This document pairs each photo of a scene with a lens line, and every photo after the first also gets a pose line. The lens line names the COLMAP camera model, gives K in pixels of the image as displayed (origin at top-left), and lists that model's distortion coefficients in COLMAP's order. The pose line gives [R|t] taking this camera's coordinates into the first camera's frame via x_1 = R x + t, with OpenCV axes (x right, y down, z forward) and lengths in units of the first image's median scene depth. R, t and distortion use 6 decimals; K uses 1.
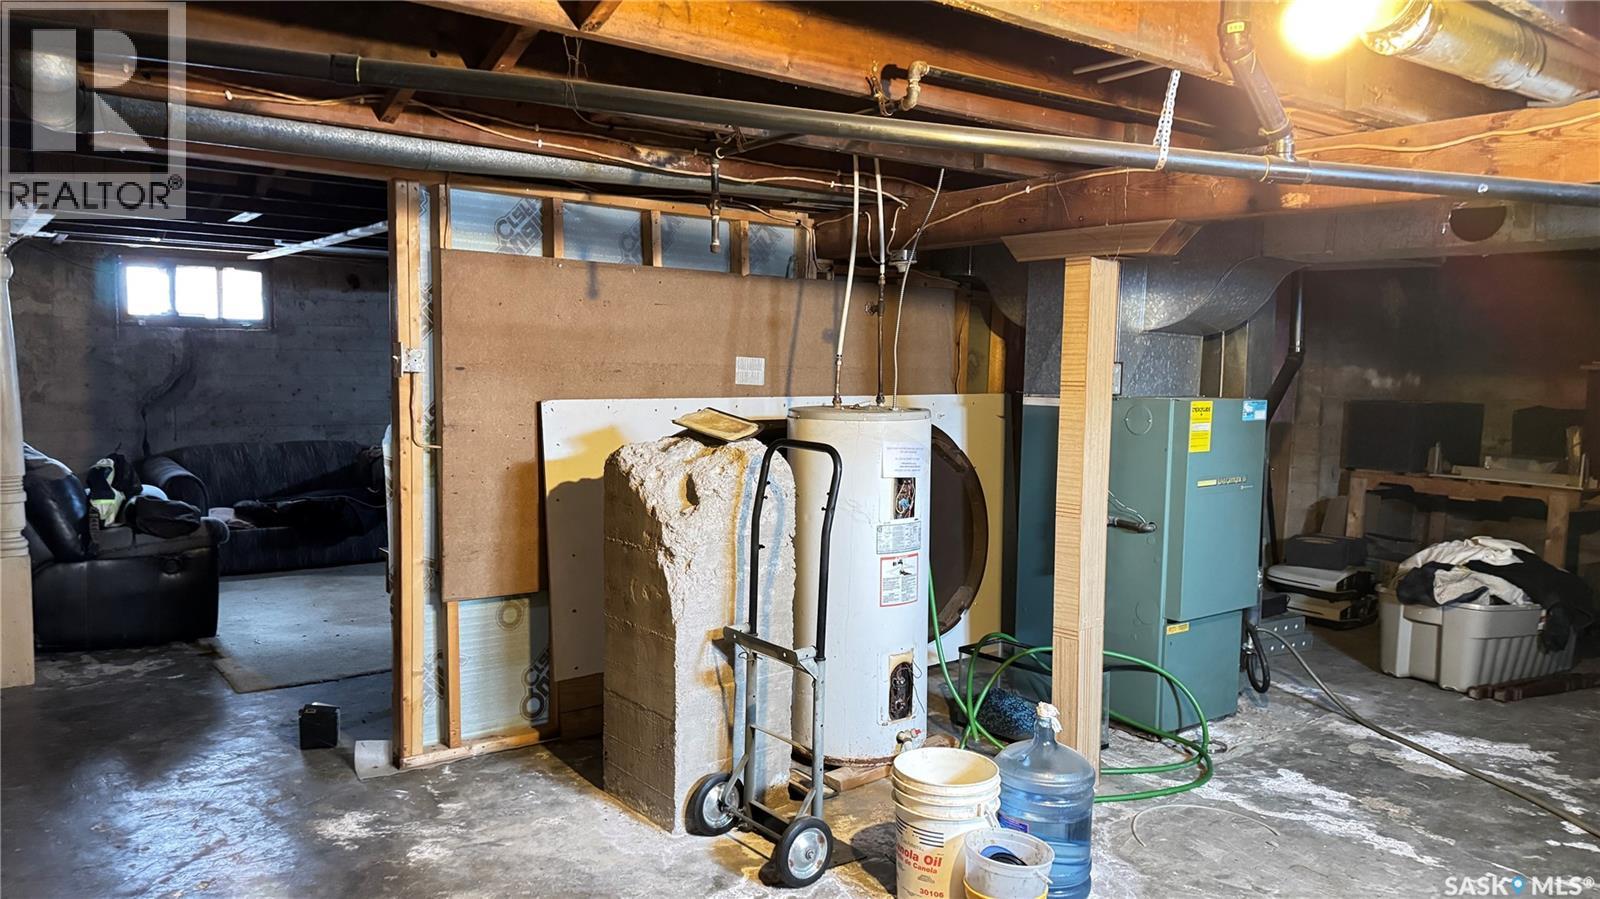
lens RADIAL K [[1136.5, 0, 801.9], [0, 1136.5, 454.4], [0, 0, 1]] dist [0.004045, -0.004961]
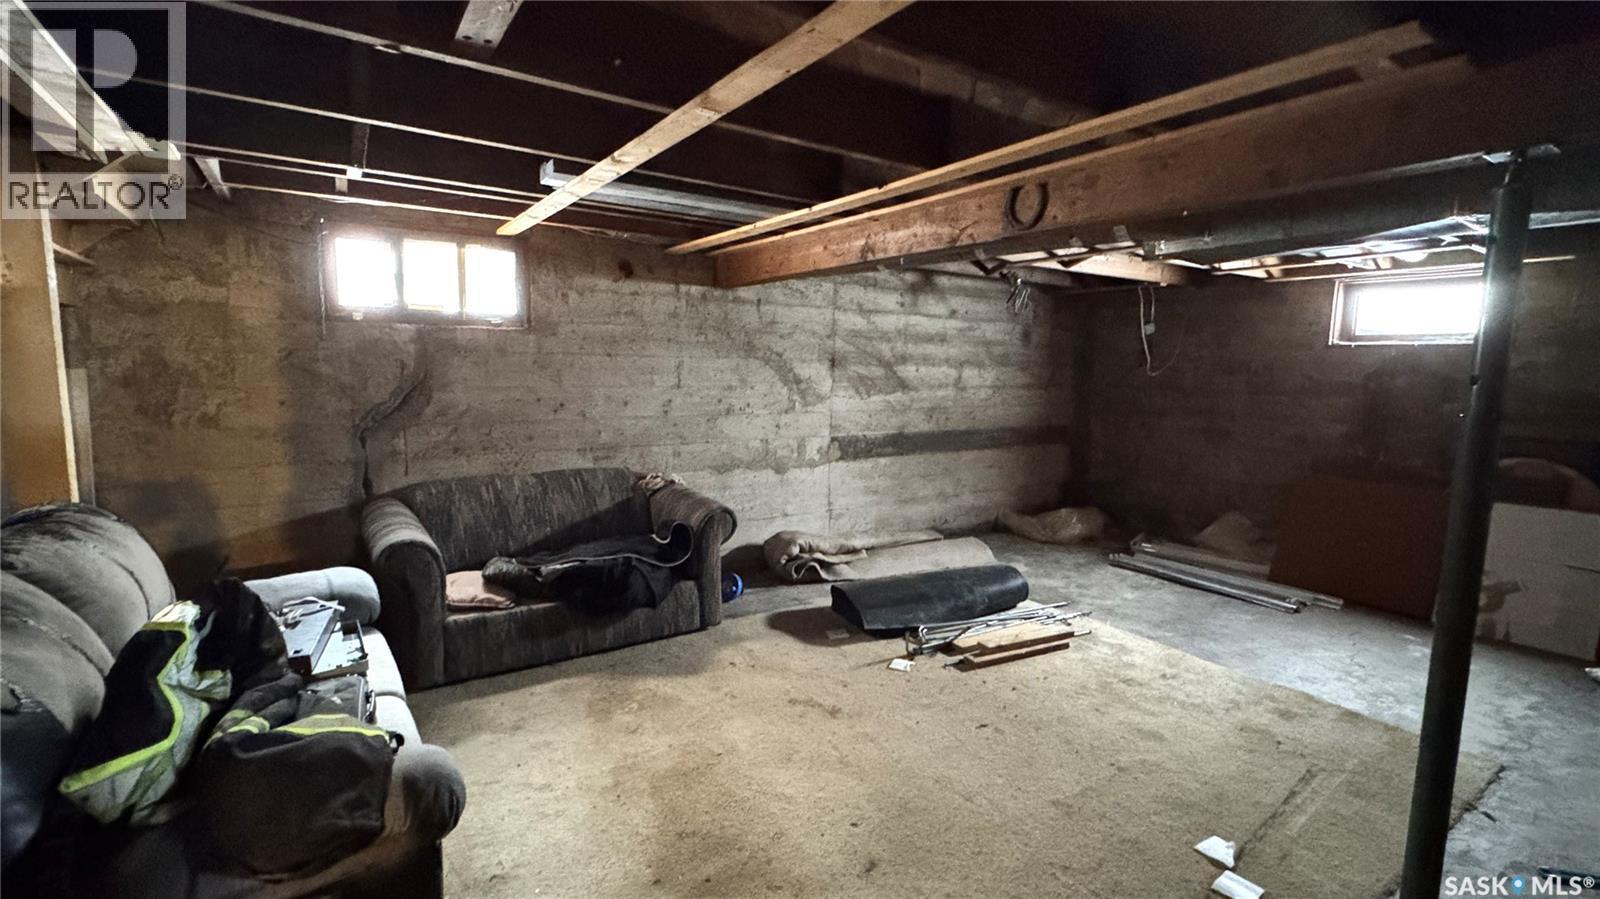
lens RADIAL K [[716.2, 0, 791.6], [0, 716.2, 447.1], [0, 0, 1]] dist [-0.000270, 0.000319]
pose [[0.998091, 0.004594, -0.061591, -0.267244], [-0.002731, 0.999537, 0.030303, -0.045738], [0.061702, -0.030077, 0.997641, 0.543415]]
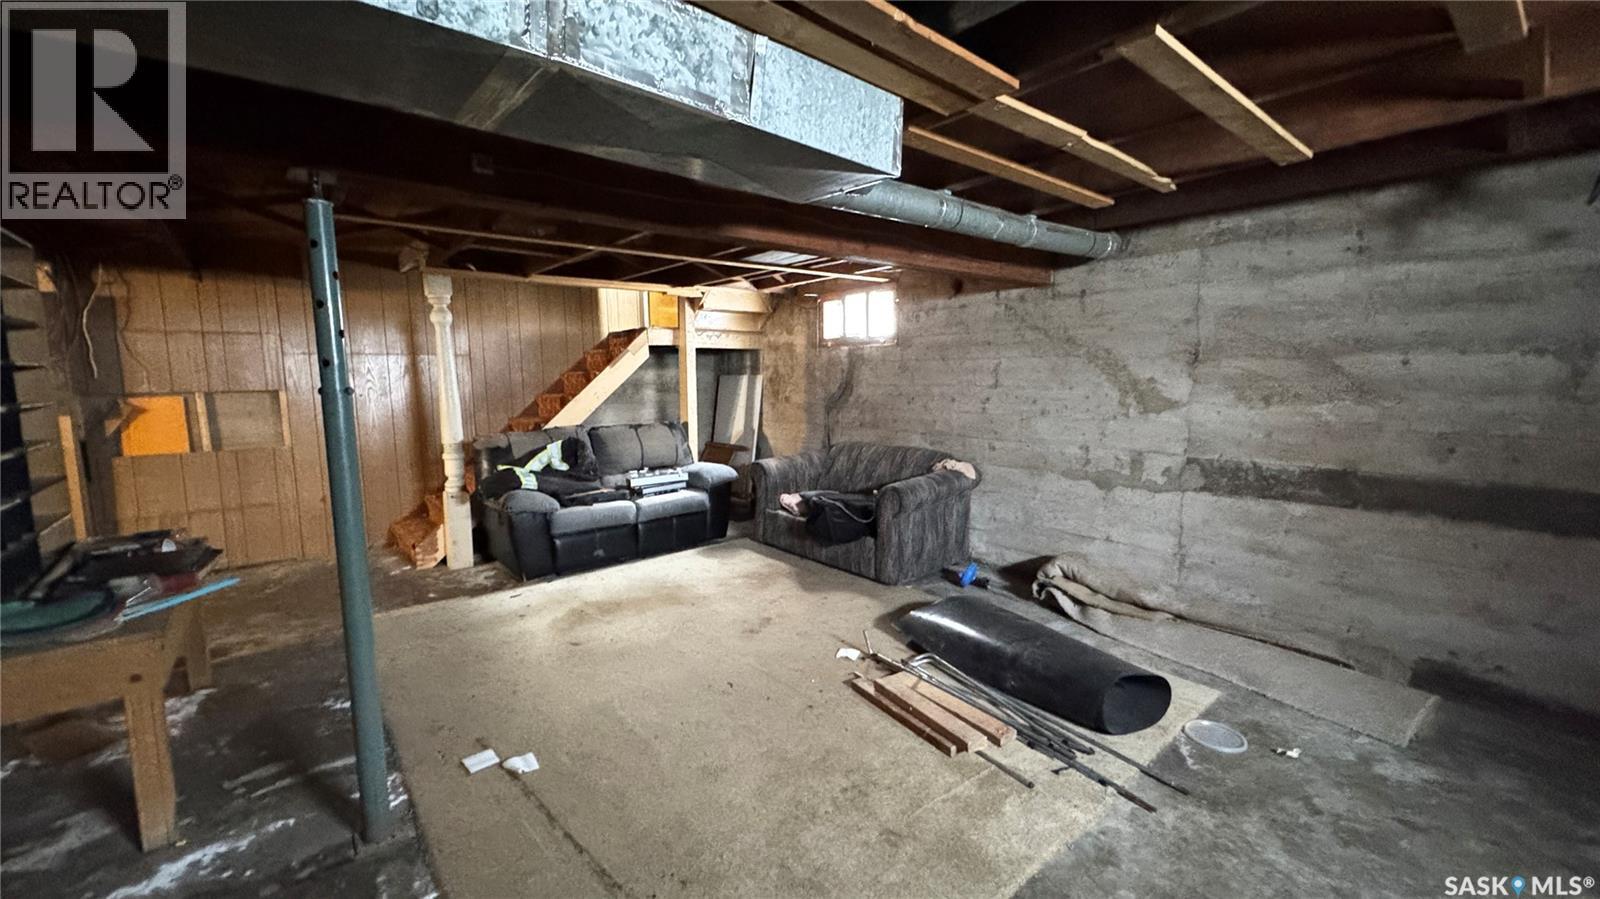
lens RADIAL K [[633.6, 0, 796.3], [0, 633.6, 450.9], [0, 0, 1]] dist [-0.001290, 0.000009]
pose [[0.030274, 0.103815, -0.994136, 0.154882], [-0.072077, 0.992229, 0.101421, -0.064172], [0.996940, 0.068584, 0.037522, 0.924446]]
